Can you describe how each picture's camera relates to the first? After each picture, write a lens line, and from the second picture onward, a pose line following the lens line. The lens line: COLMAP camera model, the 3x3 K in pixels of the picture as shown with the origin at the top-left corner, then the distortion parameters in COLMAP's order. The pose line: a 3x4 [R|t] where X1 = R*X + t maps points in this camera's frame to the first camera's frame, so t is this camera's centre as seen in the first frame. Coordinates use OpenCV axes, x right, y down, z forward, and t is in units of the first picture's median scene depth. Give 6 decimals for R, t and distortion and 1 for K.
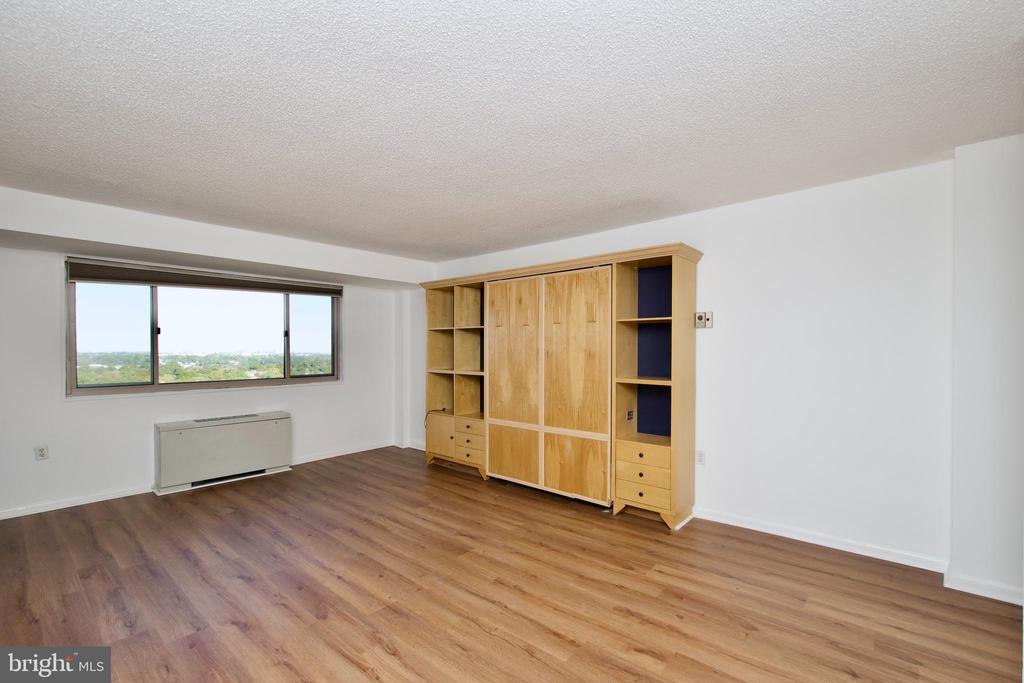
lens RADIAL K [[449.1, 0, 520.0], [0, 449.1, 356.6], [0, 0, 1]] dist [0.006845, -0.005332]
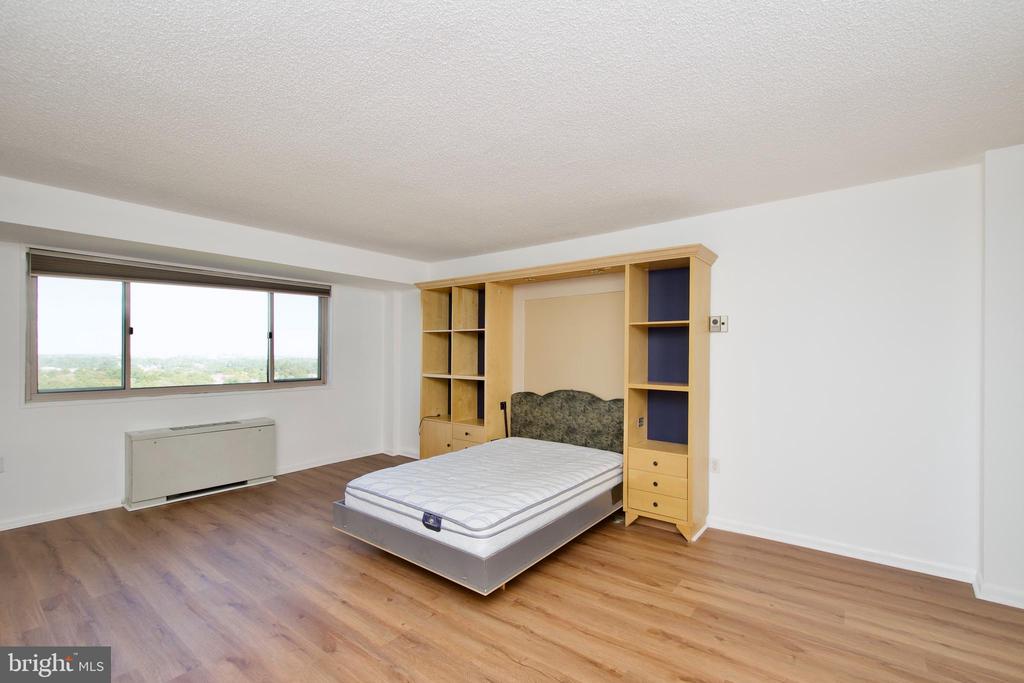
lens RADIAL K [[449.1, 0, 520.2], [0, 449.1, 357.2], [0, 0, 1]] dist [0.006845, -0.005332]
pose [[0.998524, 0.005207, 0.054057, -0.069154], [-0.004807, 0.999960, -0.007534, -0.000319], [-0.054094, 0.007263, 0.998509, 0.047904]]
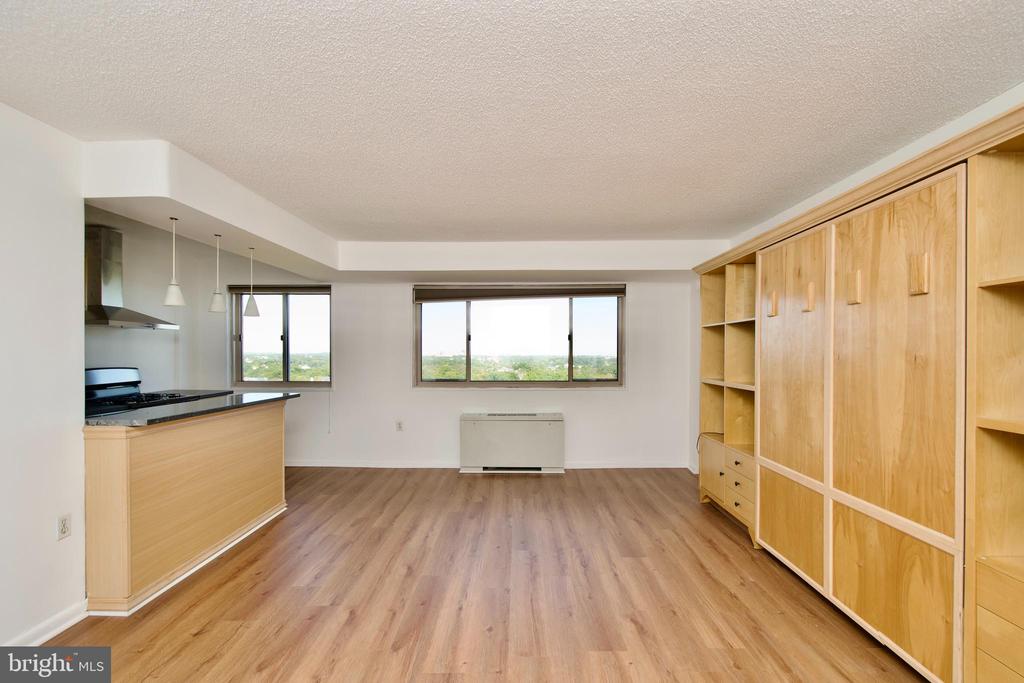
lens RADIAL K [[449.1, 0, 519.7], [0, 449.1, 355.0], [0, 0, 1]] dist [0.006845, -0.005332]
pose [[0.648876, 0.002763, -0.760889, 0.249350], [-0.013064, 0.999886, -0.007510, -0.002624], [0.760782, 0.014813, 0.648838, 0.364559]]
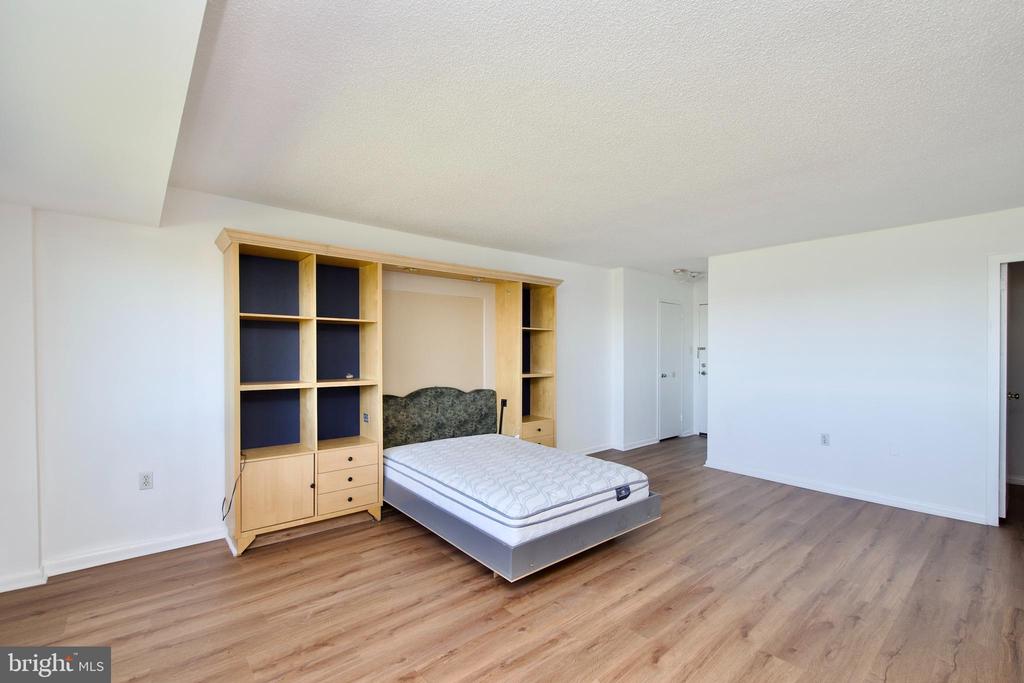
lens RADIAL K [[449.1, 0, 519.1], [0, 449.1, 358.1], [0, 0, 1]] dist [0.006845, -0.005332]
pose [[0.149694, -0.012990, 0.988647, -0.987754], [0.014439, 0.999836, 0.010951, -0.009943], [-0.988627, 0.012636, 0.149857, 0.794250]]
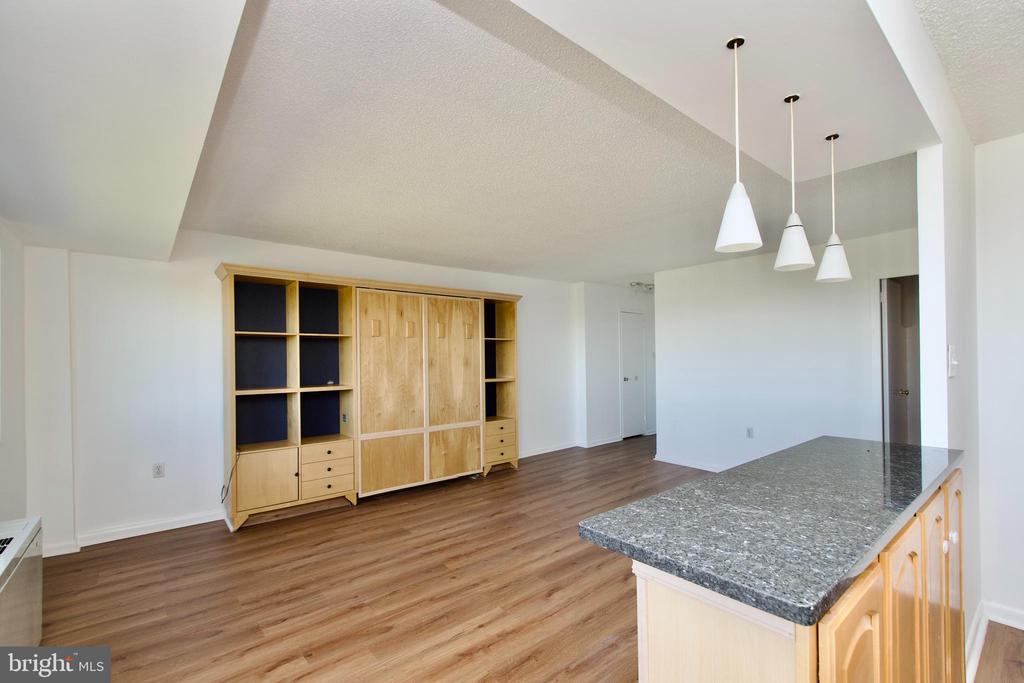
lens RADIAL K [[449.1, 0, 518.7], [0, 449.1, 357.5], [0, 0, 1]] dist [0.006845, -0.005332]
pose [[0.157969, 0.000984, 0.987444, -1.134875], [0.028815, 0.999569, -0.005605, -0.009251], [-0.987024, 0.029339, 0.157873, 0.646022]]
